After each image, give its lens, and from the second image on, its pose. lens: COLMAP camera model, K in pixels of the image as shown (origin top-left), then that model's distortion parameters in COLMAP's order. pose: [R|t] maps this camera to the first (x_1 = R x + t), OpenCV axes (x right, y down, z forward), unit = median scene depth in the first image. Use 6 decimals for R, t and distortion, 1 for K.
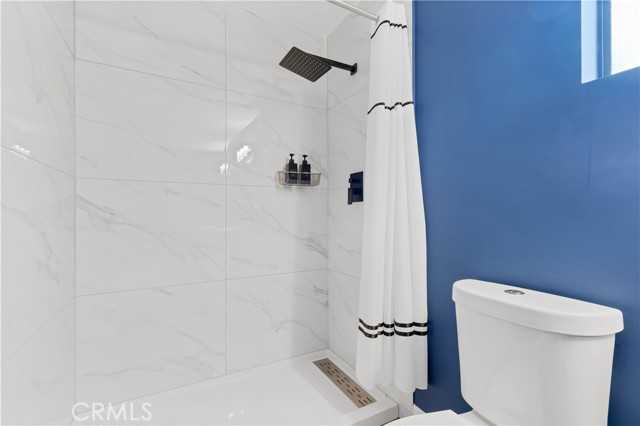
lens RADIAL K [[284.8, 0, 320.1], [0, 284.8, 213.3], [0, 0, 1]] dist [0.013371, -0.001715]
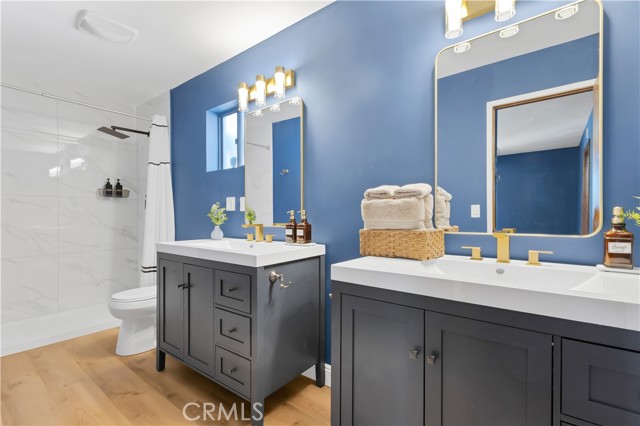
lens RADIAL K [[284.8, 0, 308.7], [0, 284.8, 214.7], [0, 0, 1]] dist [0.013371, -0.001715]
pose [[0.921369, 0.001336, 0.388687, 0.326522], [-0.002339, 0.999995, 0.002105, -0.003056], [-0.388682, -0.002849, 0.921368, -0.999605]]
